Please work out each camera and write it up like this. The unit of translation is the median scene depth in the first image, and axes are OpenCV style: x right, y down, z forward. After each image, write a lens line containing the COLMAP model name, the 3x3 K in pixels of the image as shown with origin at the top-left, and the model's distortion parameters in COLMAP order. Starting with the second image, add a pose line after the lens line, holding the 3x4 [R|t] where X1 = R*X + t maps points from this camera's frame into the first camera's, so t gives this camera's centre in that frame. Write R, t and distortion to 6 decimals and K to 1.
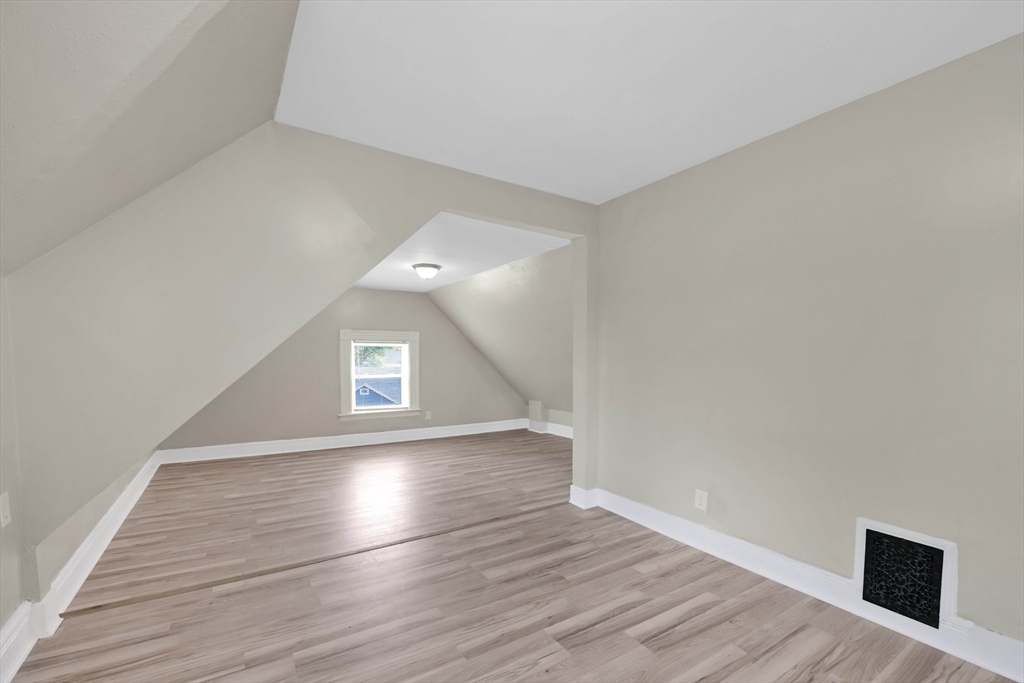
lens RADIAL K [[447.0, 0, 522.5], [0, 447.0, 348.5], [0, 0, 1]] dist [0.001763, -0.000027]
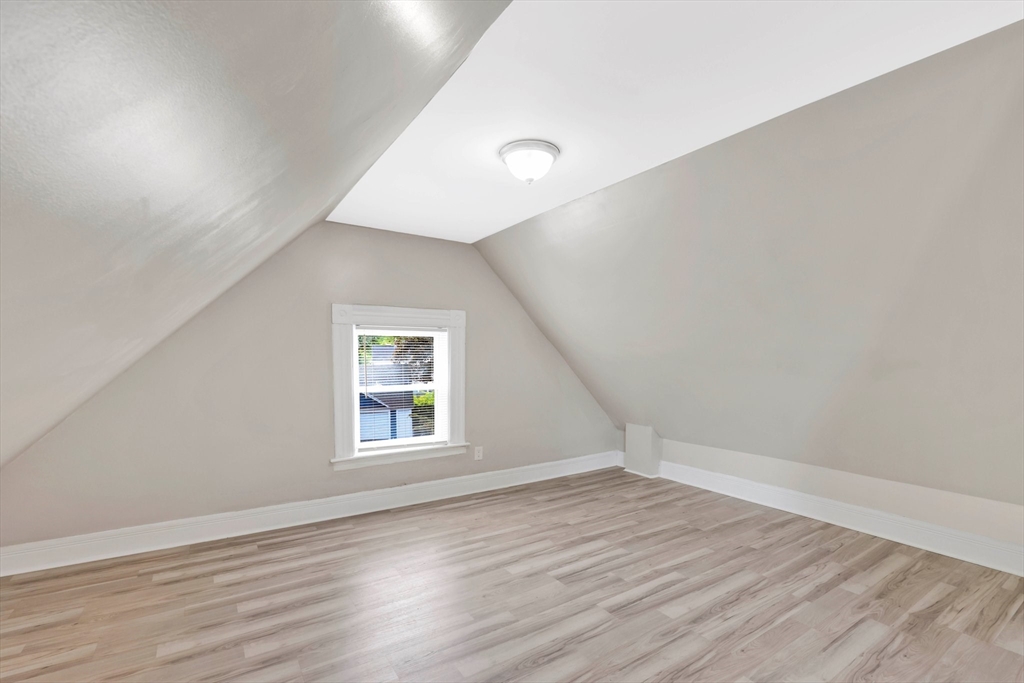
lens RADIAL K [[447.0, 0, 484.3], [0, 447.0, 358.0], [0, 0, 1]] dist [0.001763, -0.000027]
pose [[0.999285, 0.000348, -0.037802, -0.192017], [0.000736, 0.999590, 0.028633, 0.006682], [0.037796, -0.028641, 0.998875, 0.437408]]
